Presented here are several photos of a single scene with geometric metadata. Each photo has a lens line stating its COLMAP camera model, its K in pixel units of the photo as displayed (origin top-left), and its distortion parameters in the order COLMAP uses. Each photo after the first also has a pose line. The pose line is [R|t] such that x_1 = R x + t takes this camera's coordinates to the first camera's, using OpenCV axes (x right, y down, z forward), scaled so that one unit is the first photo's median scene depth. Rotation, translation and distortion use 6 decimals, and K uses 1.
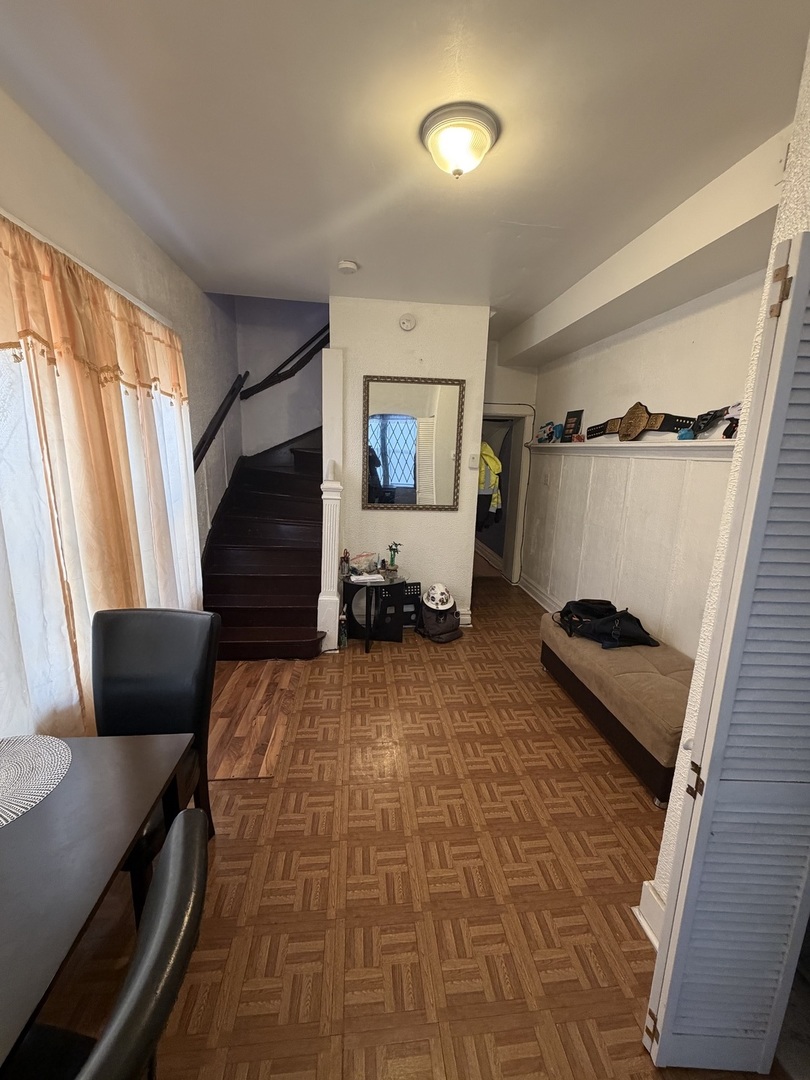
lens RADIAL K [[429.5, 0, 403.0], [0, 429.5, 538.0], [0, 0, 1]] dist [-0.002299, -0.000041]
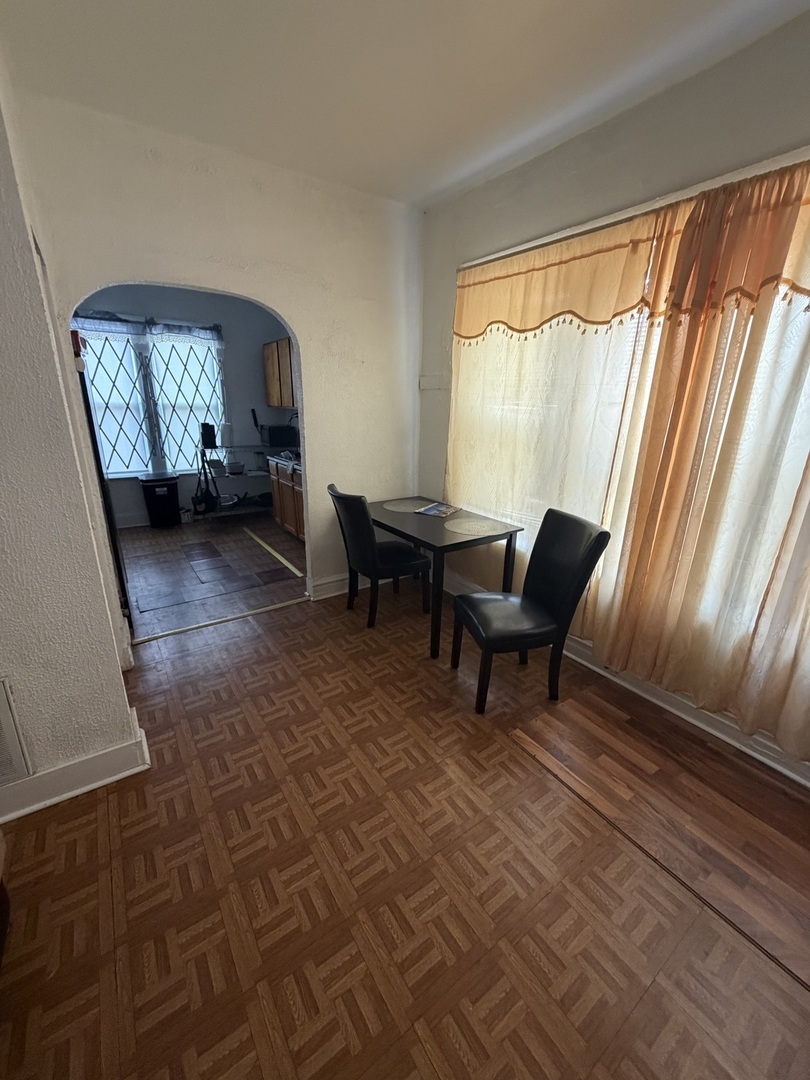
lens RADIAL K [[429.5, 0, 403.0], [0, 429.5, 538.0], [0, 0, 1]] dist [-0.002299, -0.000041]
pose [[-0.872746, 0.106460, -0.476425, 0.308948], [-0.143545, 0.876824, 0.458885, -0.233704], [0.466593, 0.468878, -0.749963, 1.393118]]
